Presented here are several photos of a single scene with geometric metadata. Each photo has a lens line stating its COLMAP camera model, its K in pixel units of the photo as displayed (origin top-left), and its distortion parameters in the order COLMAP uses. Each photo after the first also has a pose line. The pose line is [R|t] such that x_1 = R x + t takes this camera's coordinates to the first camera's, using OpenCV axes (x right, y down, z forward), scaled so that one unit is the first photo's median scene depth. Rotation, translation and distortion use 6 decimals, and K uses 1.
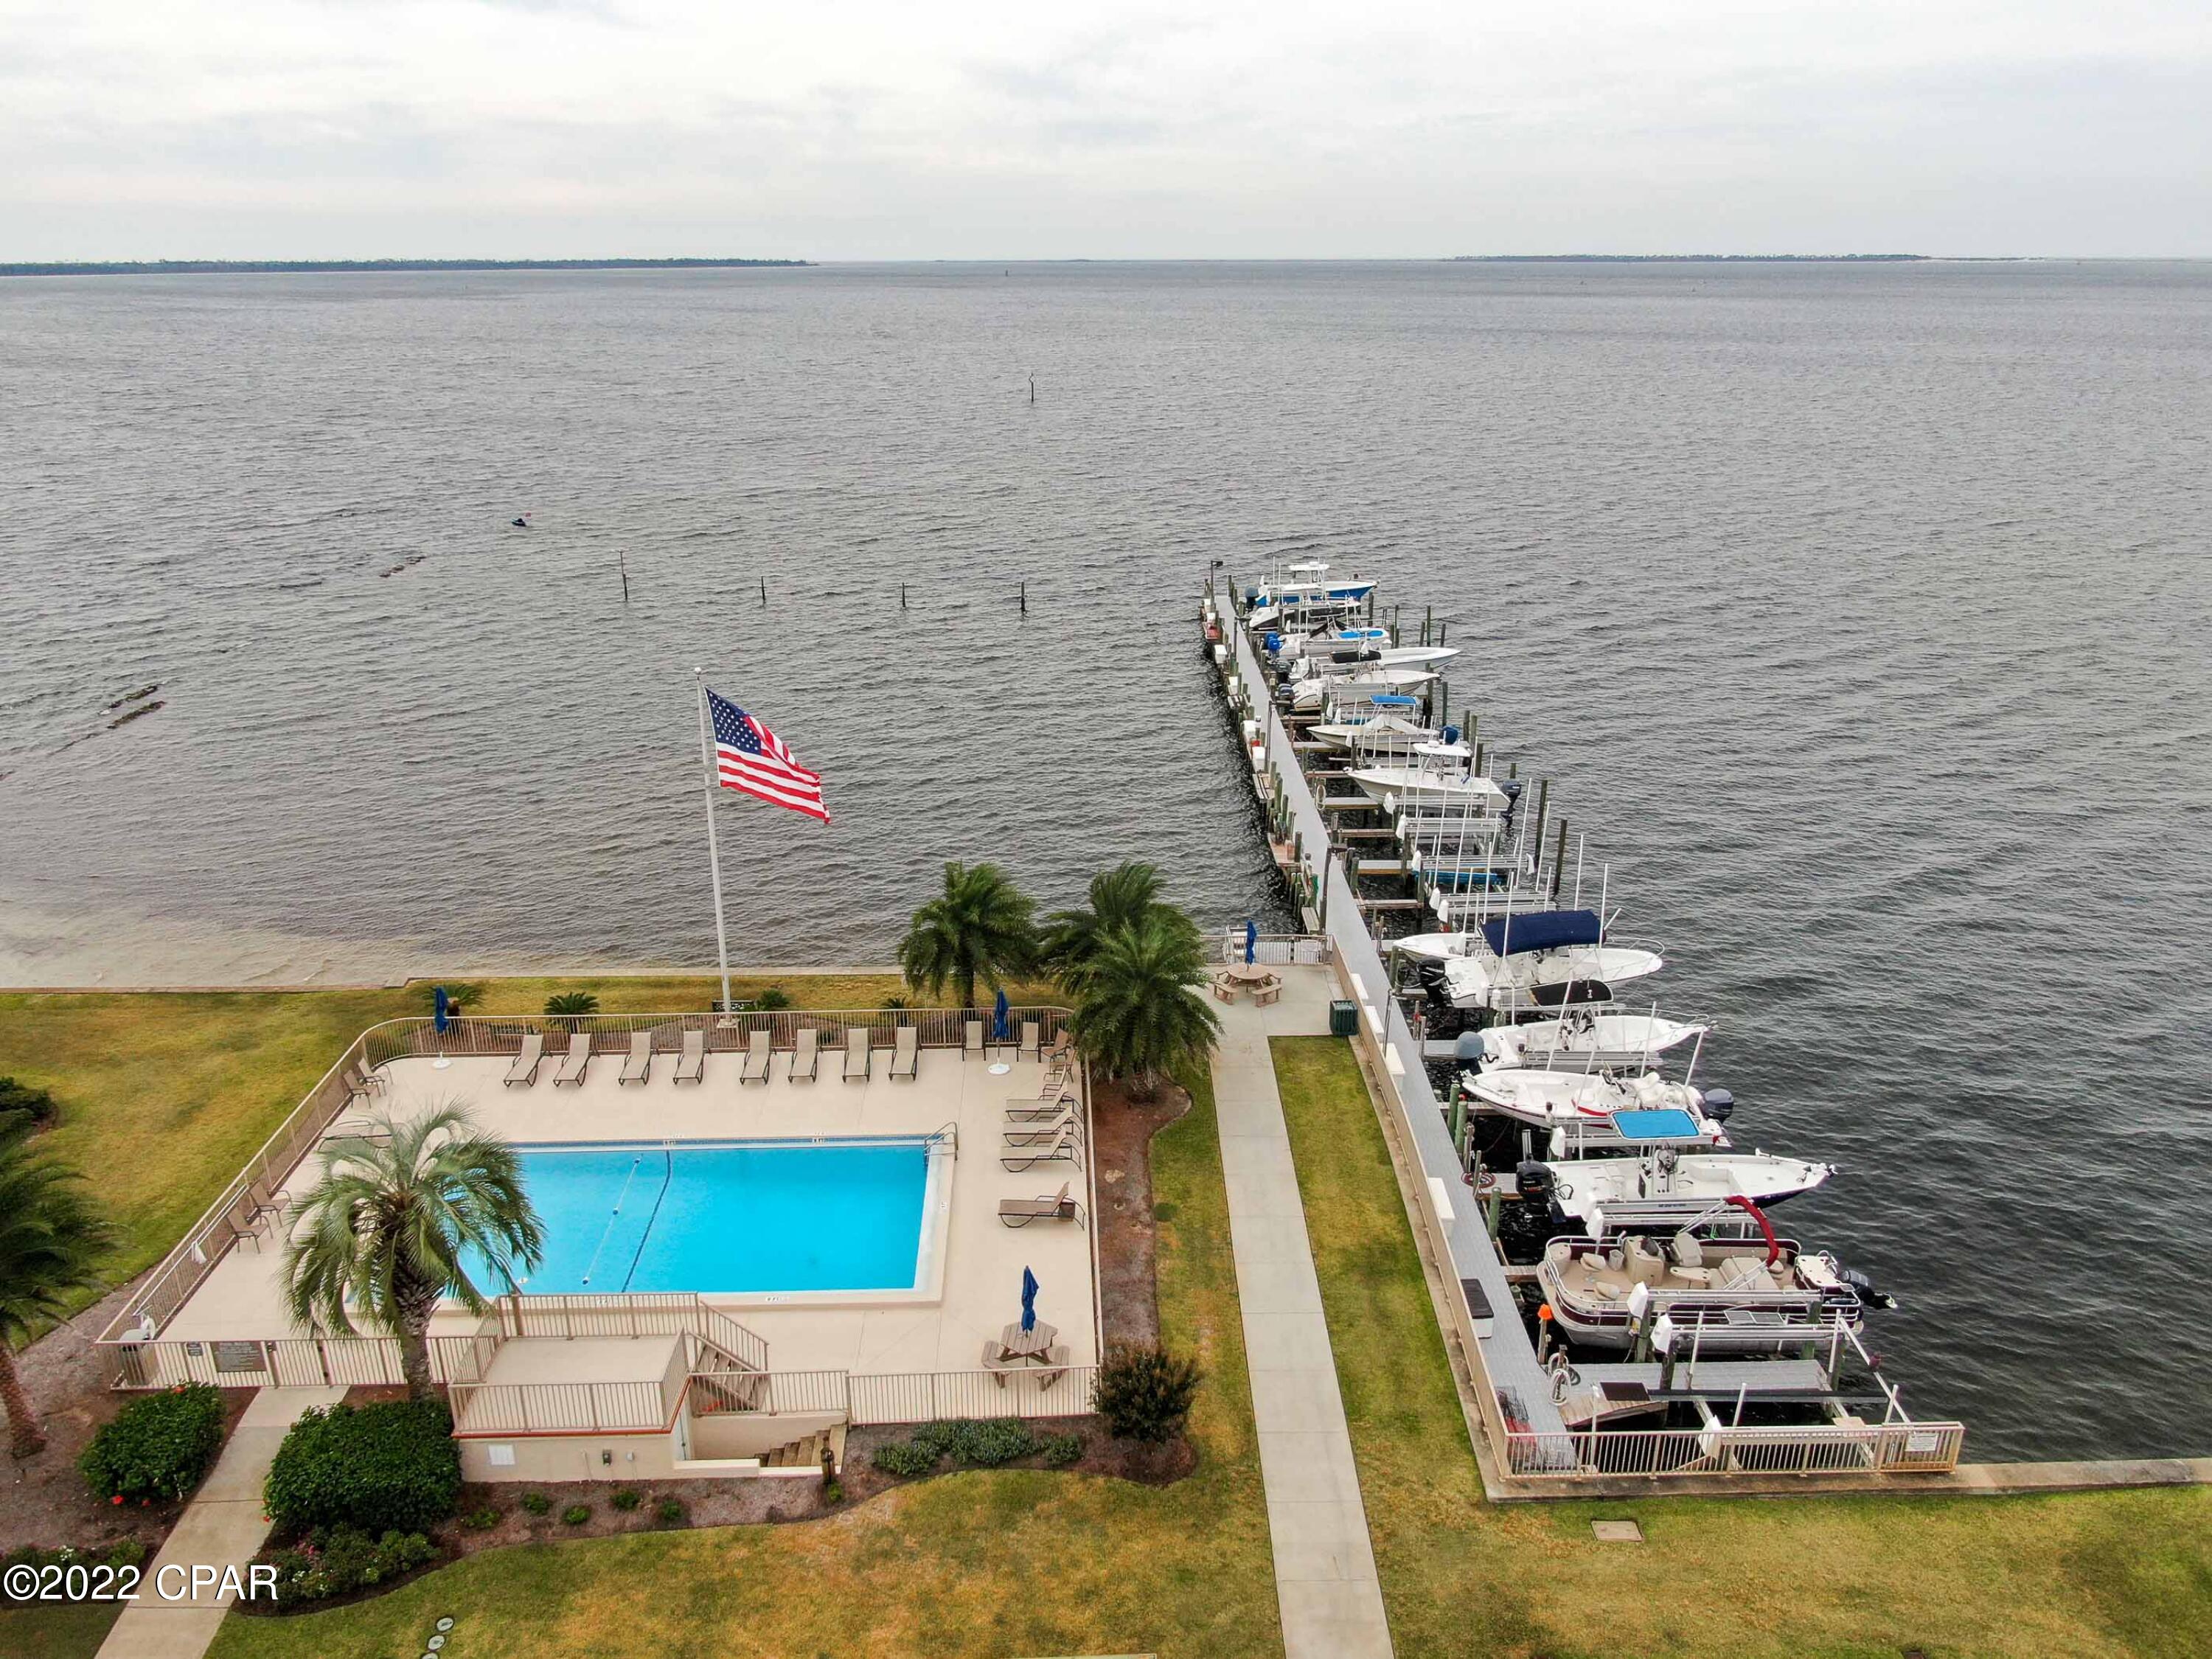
lens RADIAL K [[1532.0, 0, 1106.0], [0, 1532.0, 829.5], [0, 0, 1]] dist [-0.016088, 0.008665]
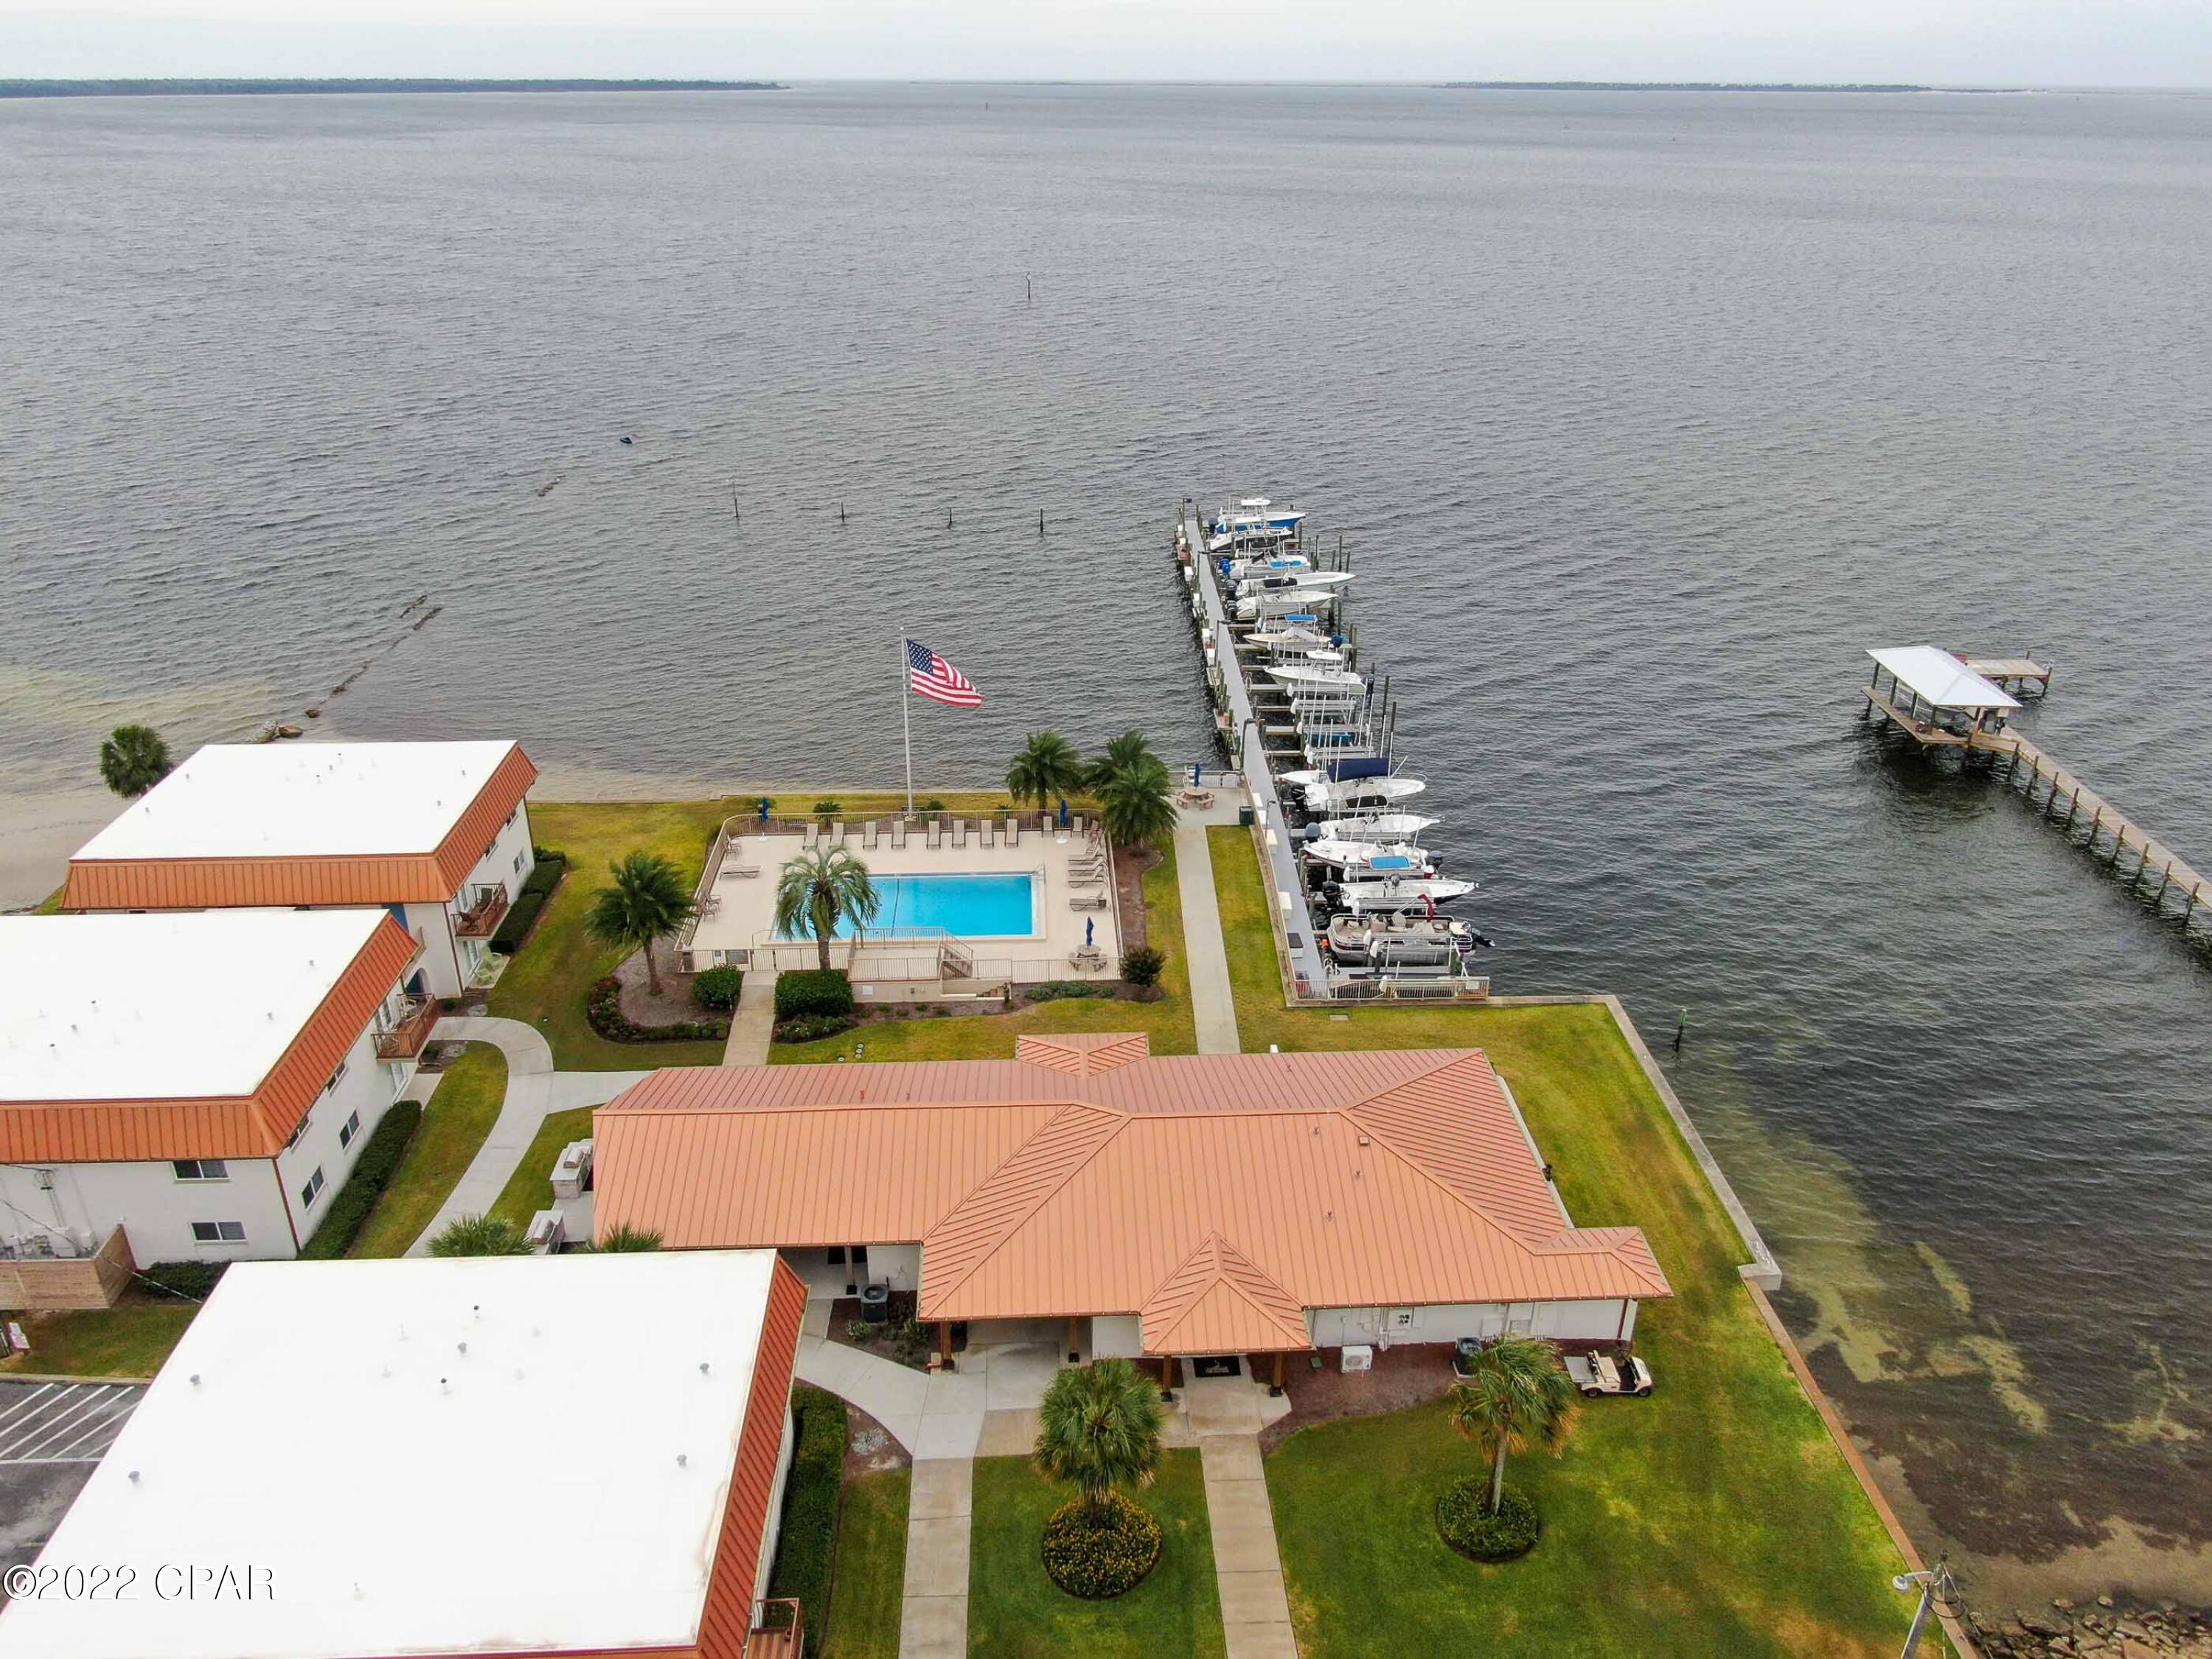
lens RADIAL K [[1532.0, 0, 1106.0], [0, 1532.0, 829.5], [0, 0, 1]] dist [-0.016088, 0.008665]
pose [[0.999910, 0.000718, 0.013386, -0.040113], [-0.002087, 0.994725, 0.102559, -0.050887], [-0.013242, -0.102578, 0.994637, -0.862345]]
